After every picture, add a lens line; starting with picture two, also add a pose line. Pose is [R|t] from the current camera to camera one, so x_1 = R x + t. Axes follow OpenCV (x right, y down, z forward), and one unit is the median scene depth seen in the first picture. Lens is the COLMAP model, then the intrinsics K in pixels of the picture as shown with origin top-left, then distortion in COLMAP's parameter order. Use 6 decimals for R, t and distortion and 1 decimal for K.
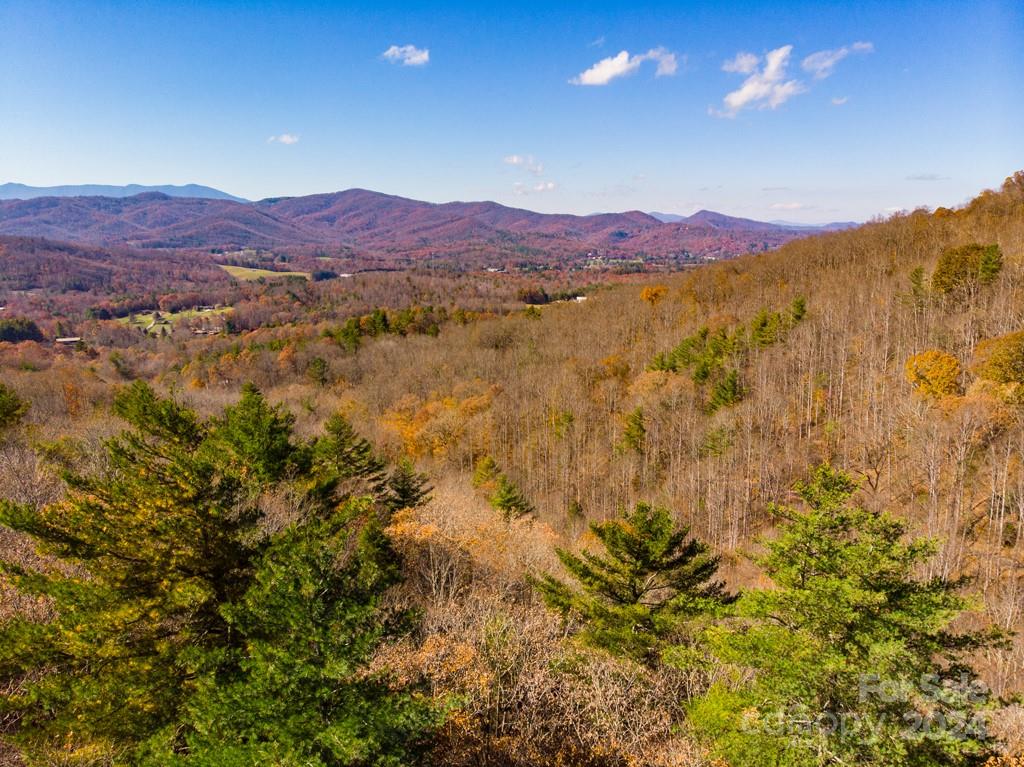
lens RADIAL K [[732.4, 0, 514.7], [0, 732.4, 381.3], [0, 0, 1]] dist [-0.006288, 0.013849]
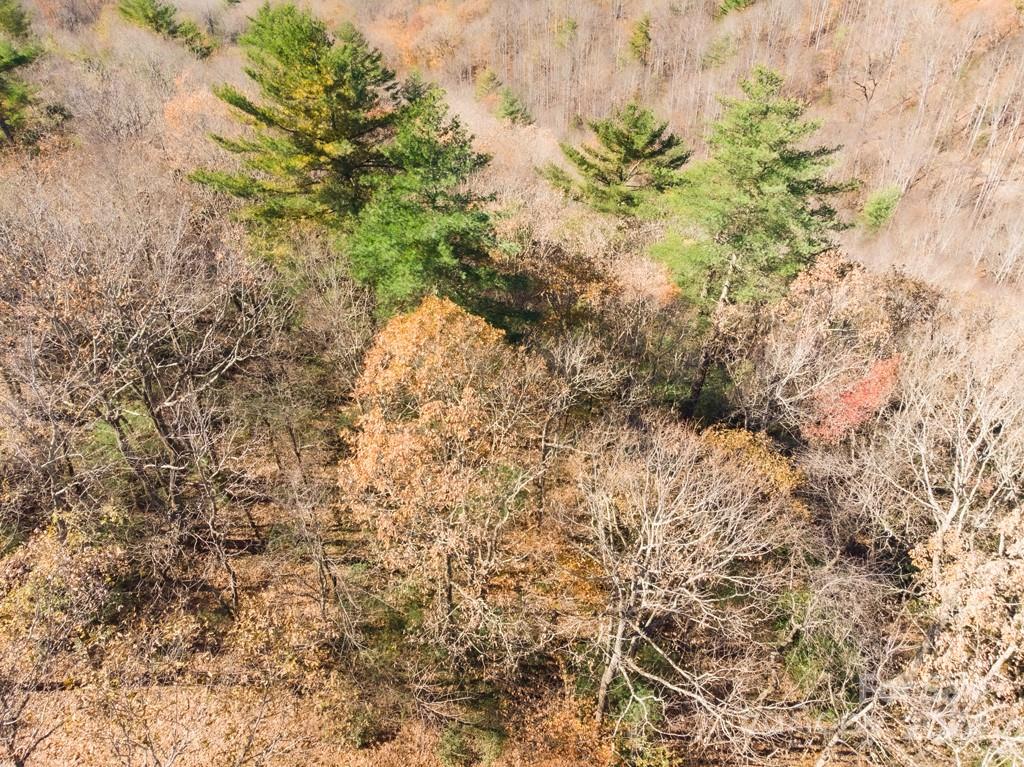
lens RADIAL K [[732.4, 0, 515.6], [0, 732.4, 374.7], [0, 0, 1]] dist [-0.006288, 0.013849]
pose [[0.999989, -0.002668, 0.003745, -0.011209], [0.000564, 0.879408, 0.476068, -0.007055], [-0.004563, -0.476061, 0.879400, -0.130969]]
